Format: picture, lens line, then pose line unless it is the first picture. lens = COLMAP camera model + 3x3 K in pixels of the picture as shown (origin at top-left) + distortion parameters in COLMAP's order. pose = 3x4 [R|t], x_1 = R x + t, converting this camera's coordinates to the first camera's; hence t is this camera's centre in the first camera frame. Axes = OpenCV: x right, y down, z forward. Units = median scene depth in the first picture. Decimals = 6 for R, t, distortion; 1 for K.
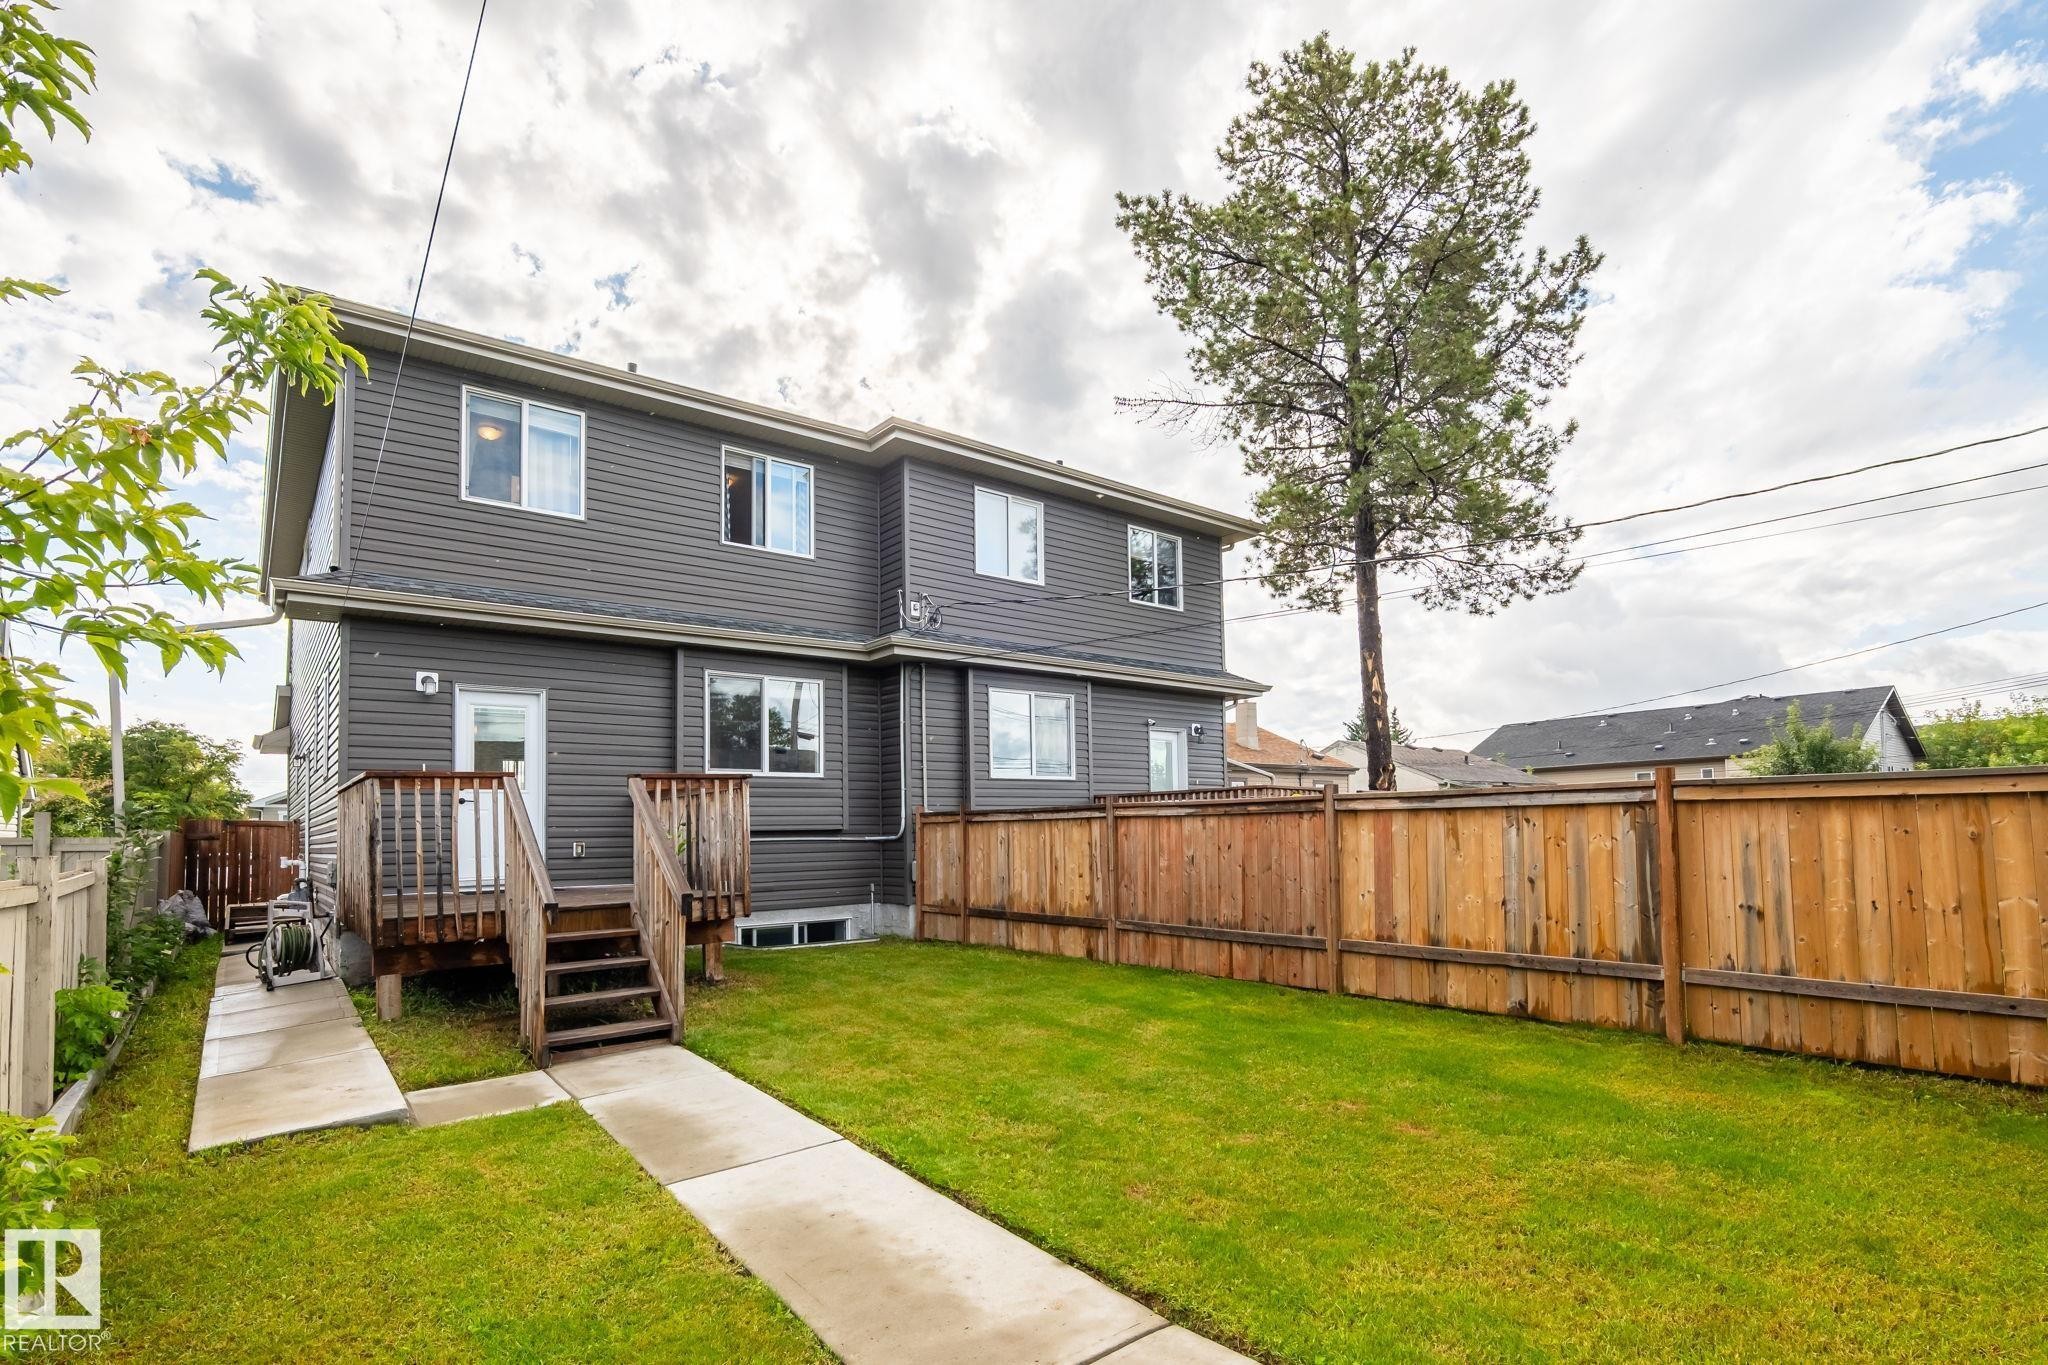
lens RADIAL K [[976.9, 0, 1022.8], [0, 976.9, 692.6], [0, 0, 1]] dist [-0.006950, -0.000171]
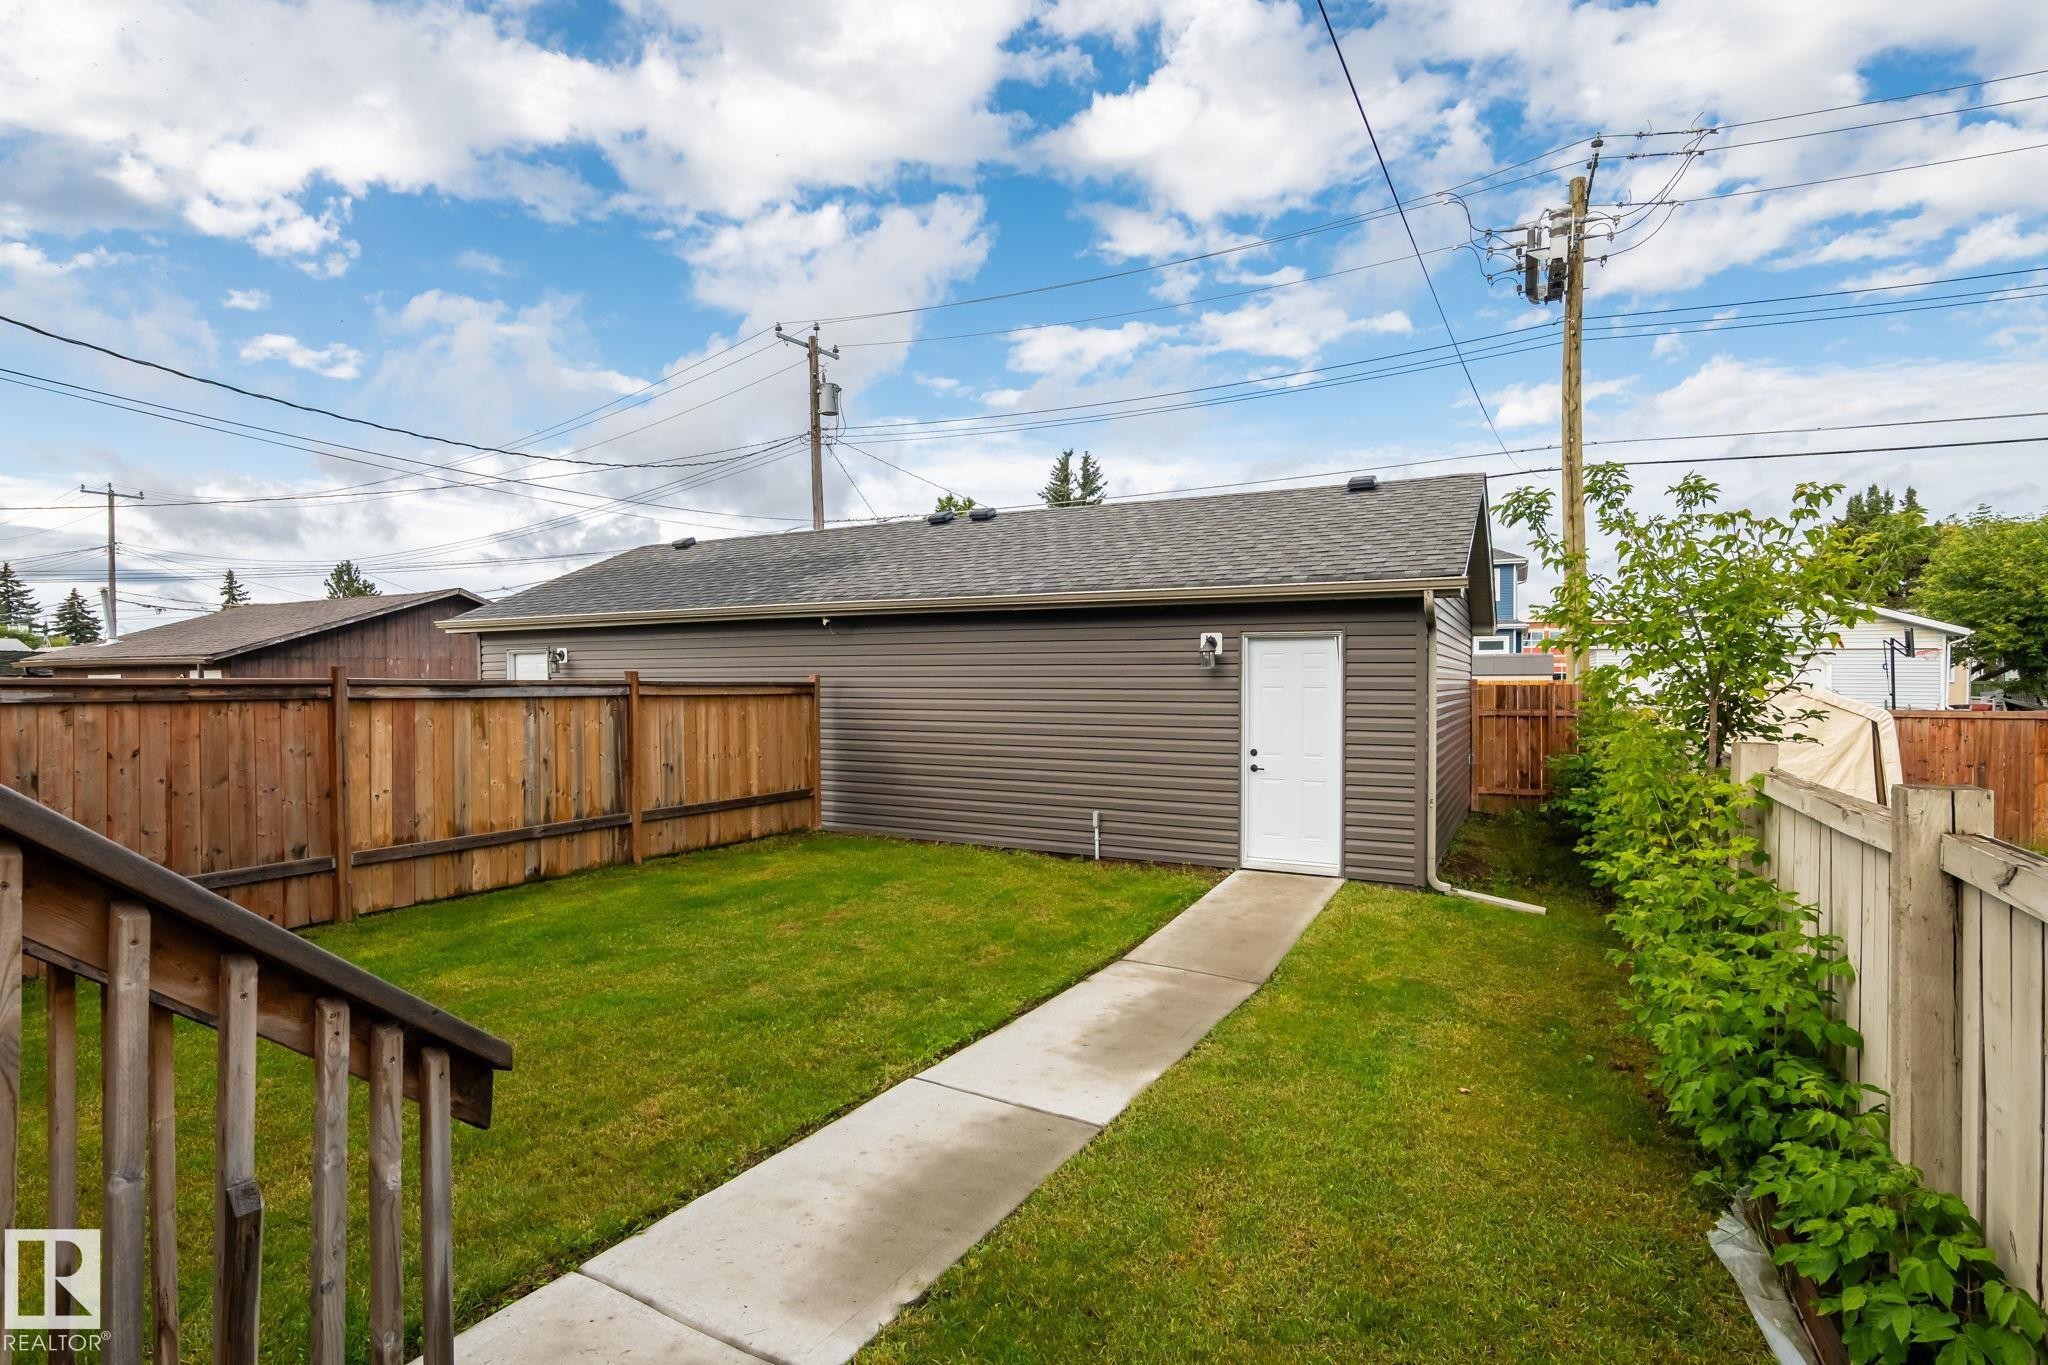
lens RADIAL K [[958.1, 0, 1021.0], [0, 958.1, 679.5], [0, 0, 1]] dist [-0.018204, 0.000936]
pose [[-0.395102, 0.023553, 0.918335, -0.742676], [-0.119619, 0.989841, -0.076851, 0.117914], [-0.910816, -0.140214, -0.388270, 0.949599]]
